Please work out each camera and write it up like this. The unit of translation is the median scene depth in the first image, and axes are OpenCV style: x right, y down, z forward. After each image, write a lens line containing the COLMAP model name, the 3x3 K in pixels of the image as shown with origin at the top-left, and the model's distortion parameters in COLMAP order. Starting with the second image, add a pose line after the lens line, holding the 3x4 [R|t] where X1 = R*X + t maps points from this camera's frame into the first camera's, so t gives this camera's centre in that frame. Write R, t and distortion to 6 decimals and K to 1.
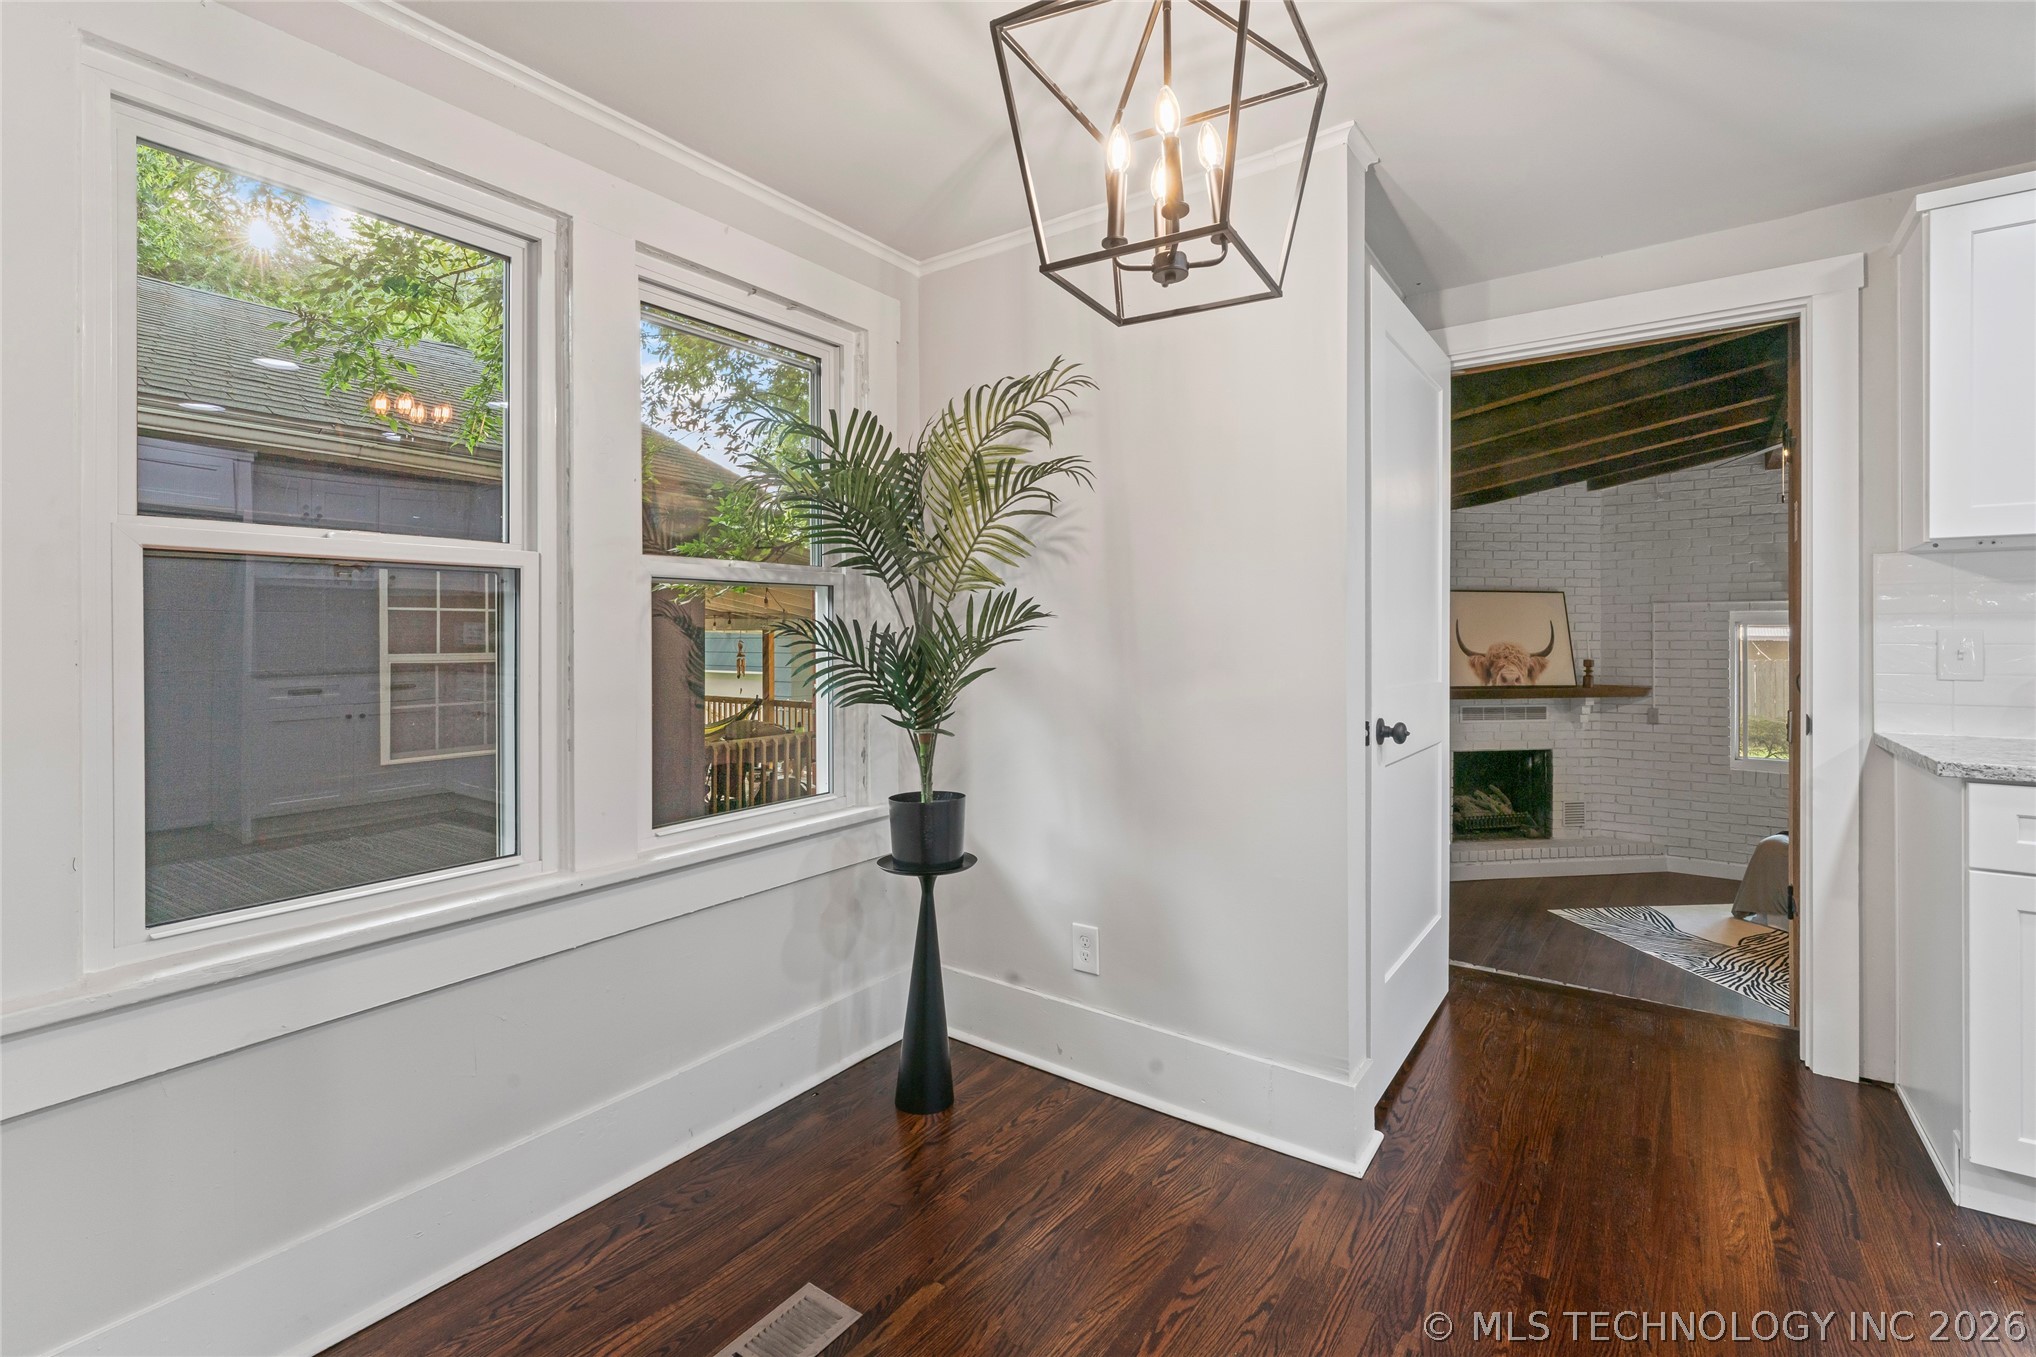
lens RADIAL K [[880.6, 0, 1022.4], [0, 880.6, 634.3], [0, 0, 1]] dist [-0.003744, 0.000841]
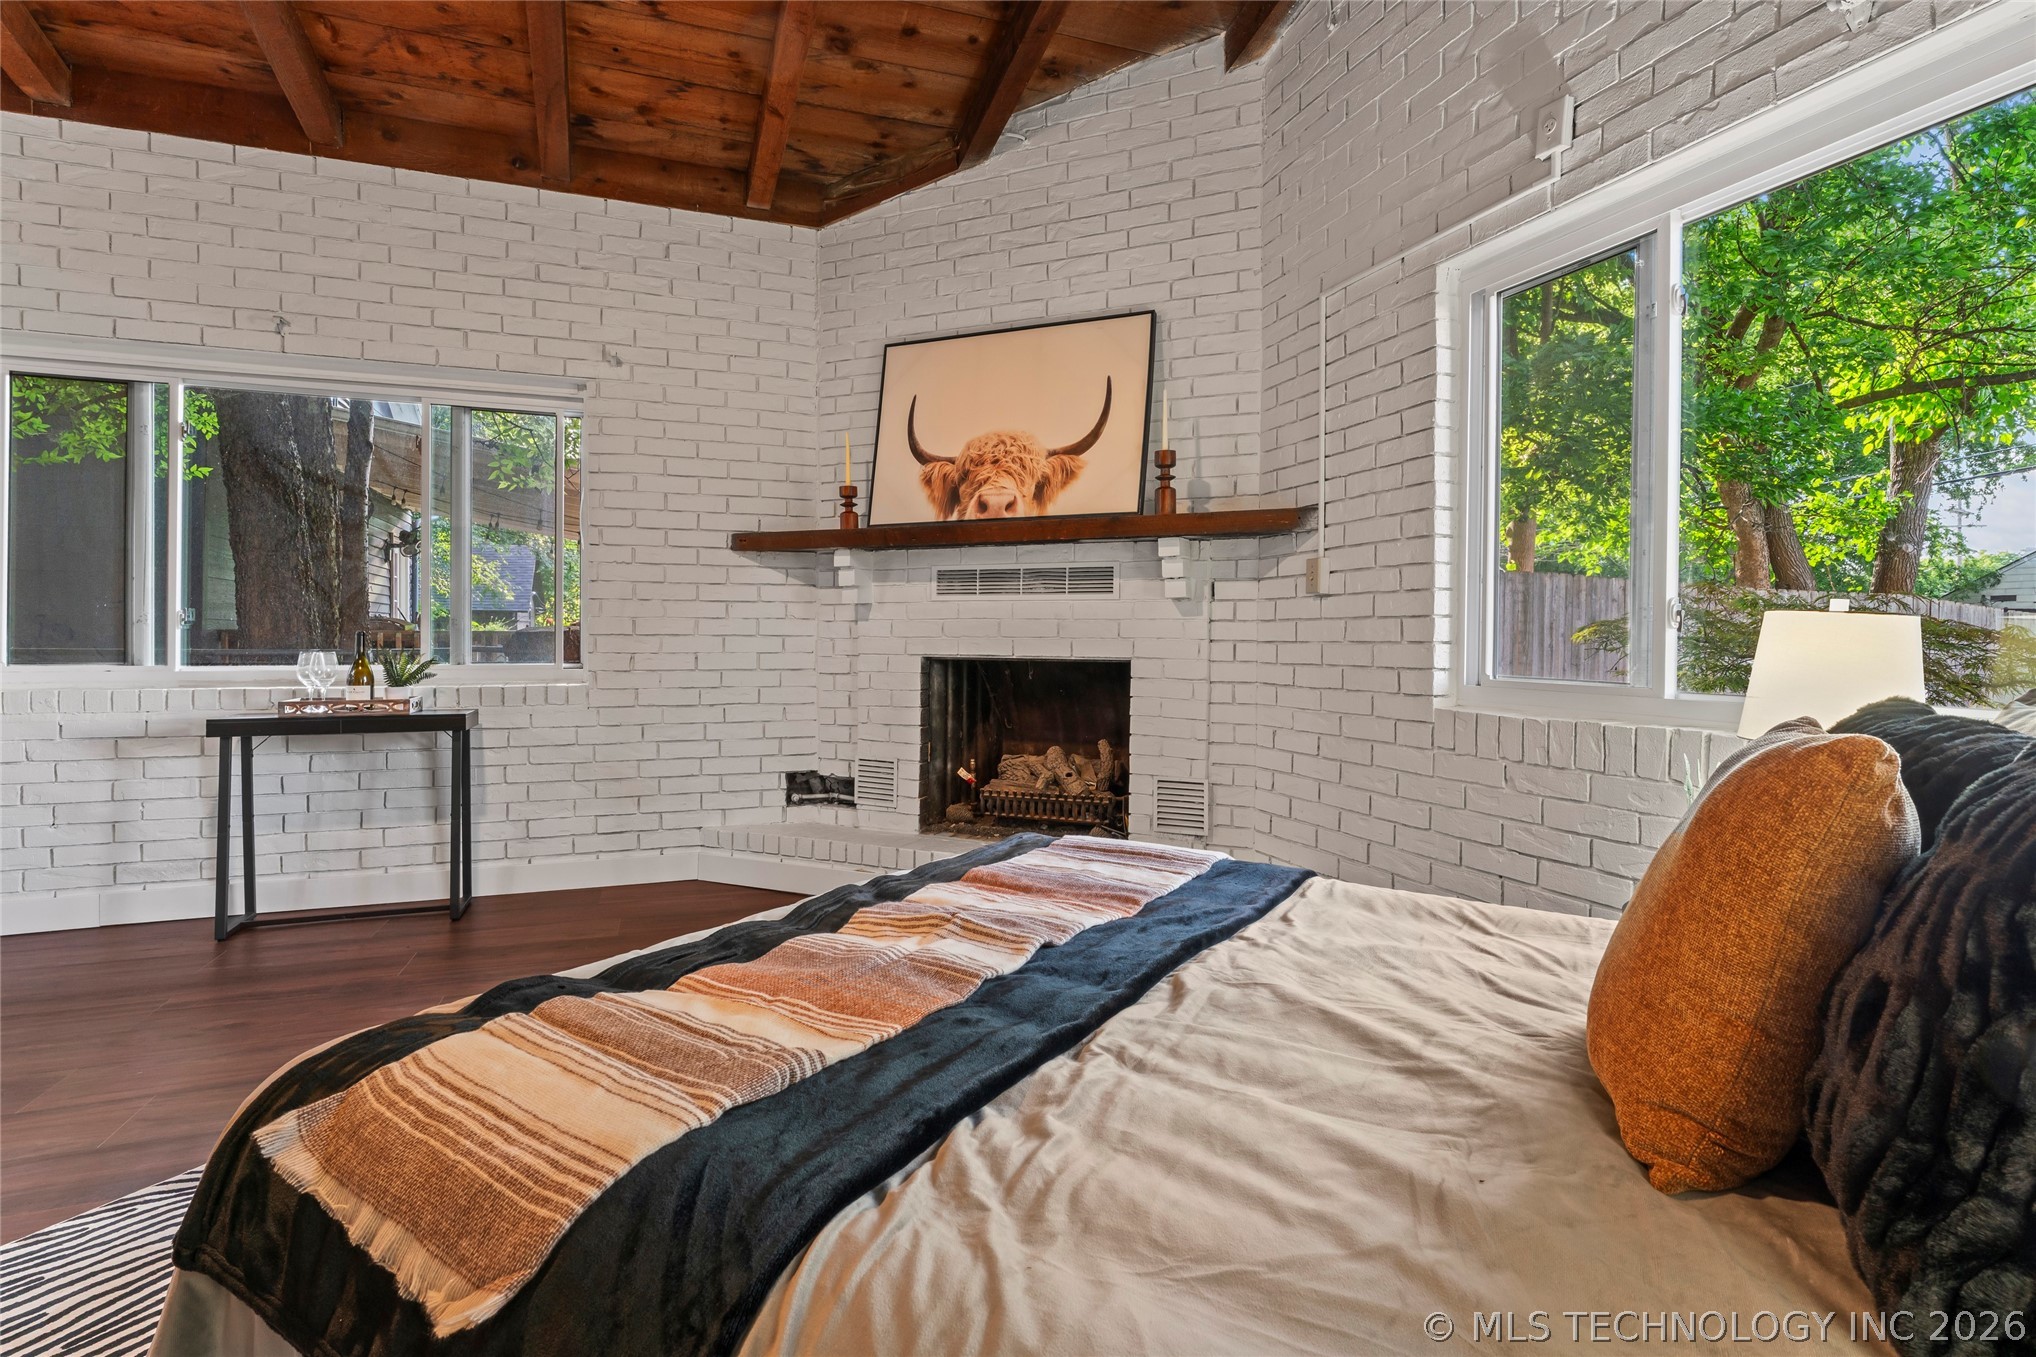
lens RADIAL K [[1000.0, 0, 1029.1], [0, 1000.0, 648.3], [0, 0, 1]] dist [-0.009058, 0.000936]
pose [[0.829952, 0.010913, -0.557728, 0.875169], [-0.006210, 0.999927, 0.010326, 0.123210], [0.557801, -0.005107, 0.829959, 0.556864]]
